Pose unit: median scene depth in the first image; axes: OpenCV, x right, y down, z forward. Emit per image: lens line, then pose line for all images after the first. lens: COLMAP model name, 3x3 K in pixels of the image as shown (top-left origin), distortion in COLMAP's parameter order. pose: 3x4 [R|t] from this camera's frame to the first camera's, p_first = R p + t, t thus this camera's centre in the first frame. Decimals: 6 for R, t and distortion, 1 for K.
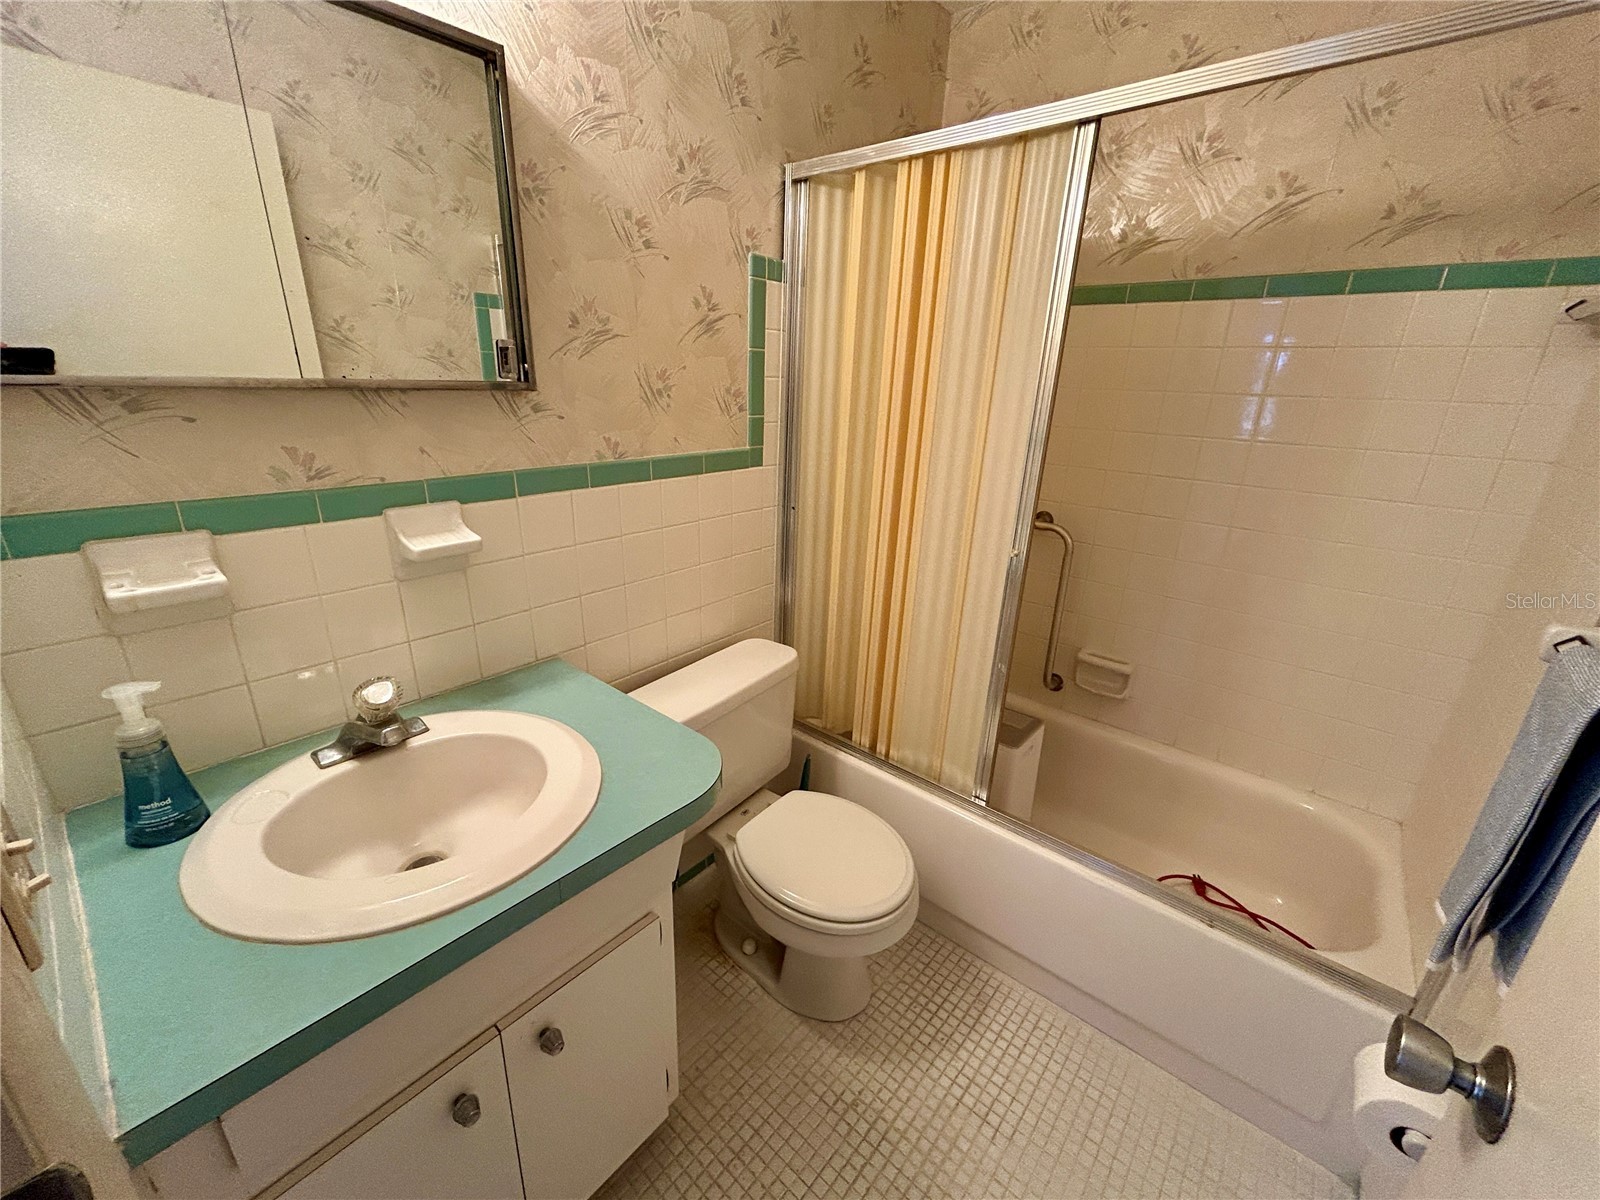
lens RADIAL K [[645.5, 0, 788.9], [0, 645.5, 609.8], [0, 0, 1]] dist [0.009911, 0.000611]
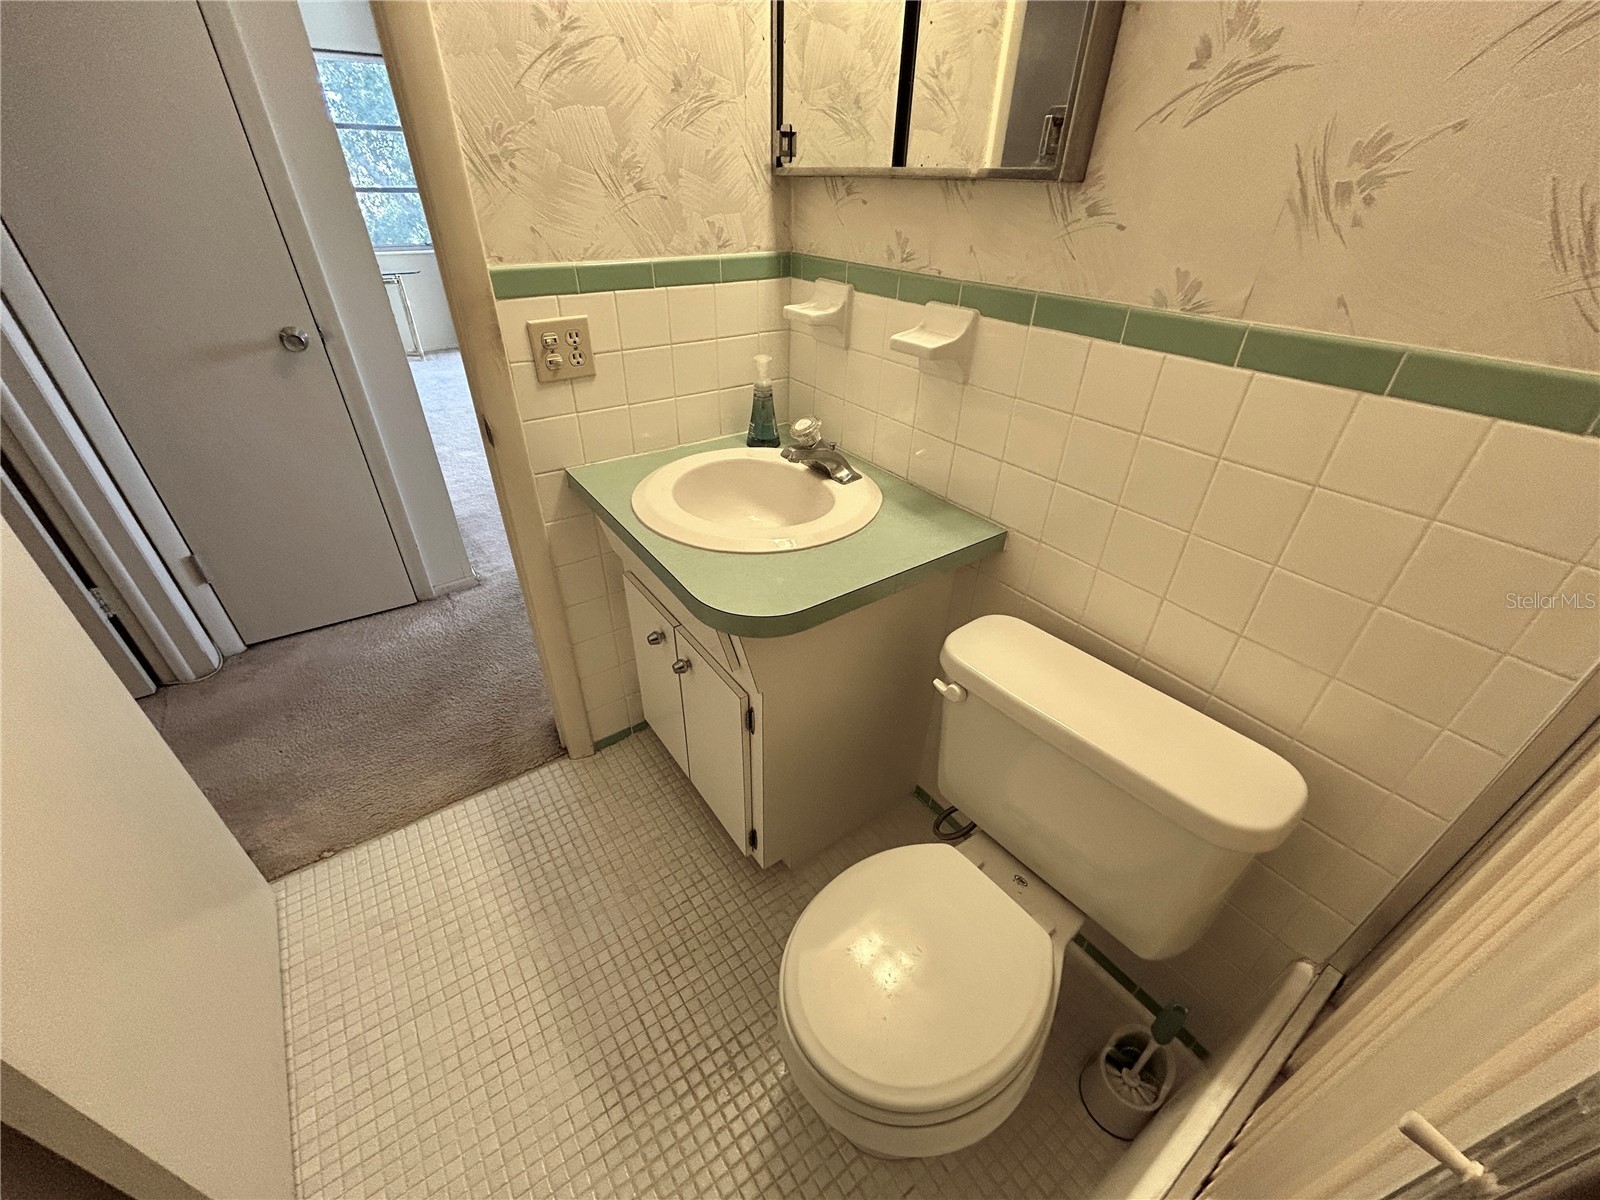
lens RADIAL K [[645.5, 0, 787.9], [0, 645.5, 594.0], [0, 0, 1]] dist [0.009911, 0.000611]
pose [[-0.239070, 0.514492, -0.823495, 0.523661], [-0.343105, 0.748618, 0.567319, -0.283148], [0.908364, 0.418174, -0.002447, 0.864550]]
